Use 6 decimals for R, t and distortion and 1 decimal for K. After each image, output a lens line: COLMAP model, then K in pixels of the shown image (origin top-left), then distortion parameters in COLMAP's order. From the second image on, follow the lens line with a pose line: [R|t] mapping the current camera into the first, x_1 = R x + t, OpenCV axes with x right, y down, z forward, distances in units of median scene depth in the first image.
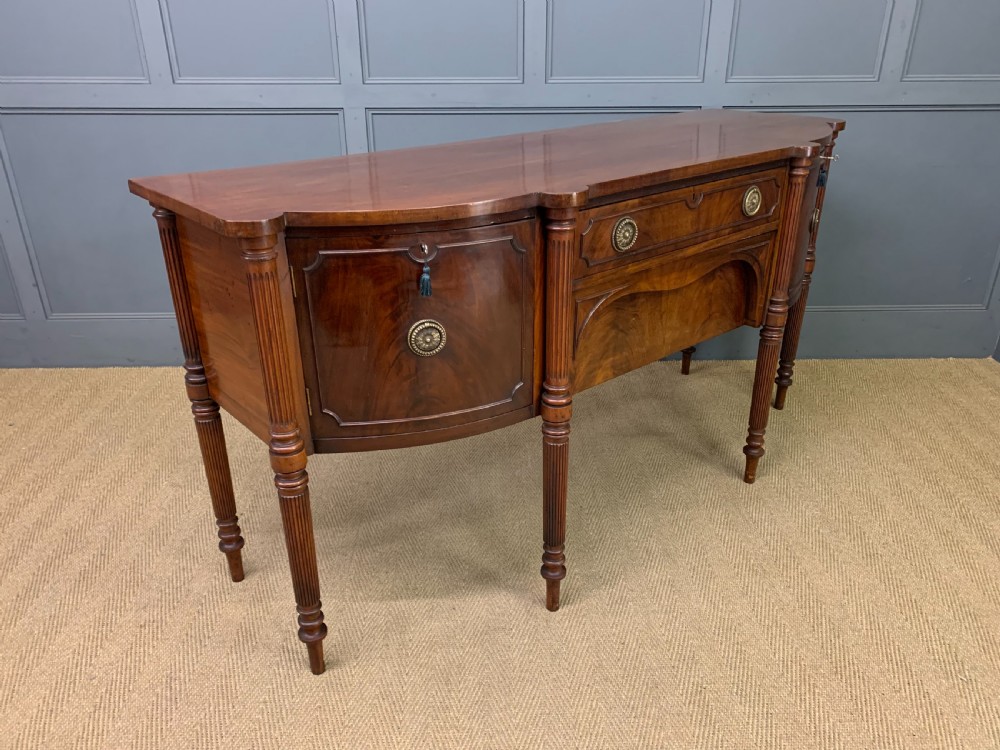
lens RADIAL K [[769.6, 0, 510.1], [0, 769.6, 381.4], [0, 0, 1]] dist [0.031841, -0.020504]
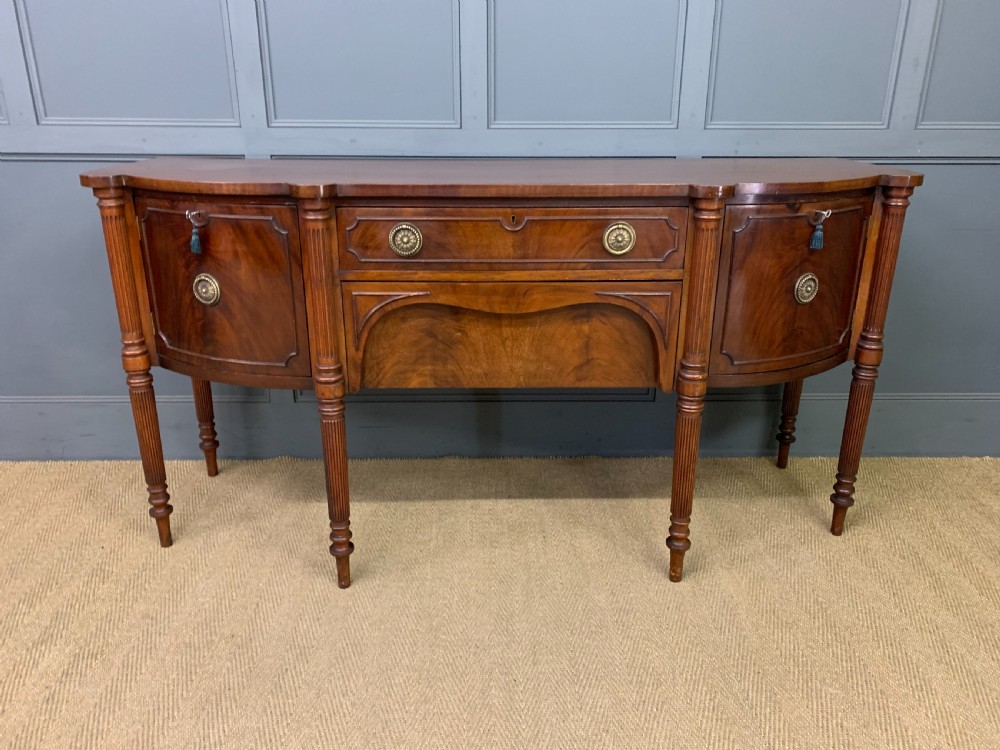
lens RADIAL K [[769.6, 0, 496.6], [0, 769.6, 366.0], [0, 0, 1]] dist [0.031841, -0.020504]
pose [[0.760347, 0.219660, -0.611247, 0.831212], [-0.278953, 0.960303, -0.001900, -0.053821], [0.586565, 0.171954, 0.791438, 0.255098]]
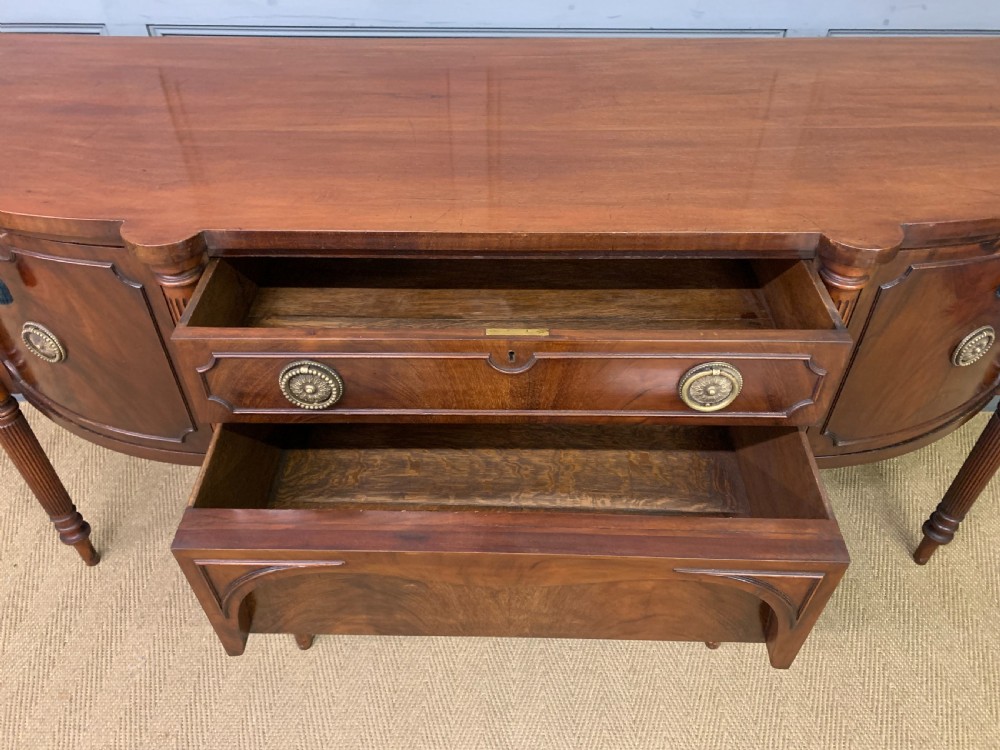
lens RADIAL K [[769.6, 0, 503.0], [0, 769.6, 376.5], [0, 0, 1]] dist [0.031841, -0.020504]
pose [[0.739211, 0.453195, -0.498179, 0.538839], [-0.288778, 0.881554, 0.373456, -0.377138], [0.608420, -0.132199, 0.782527, 0.530696]]
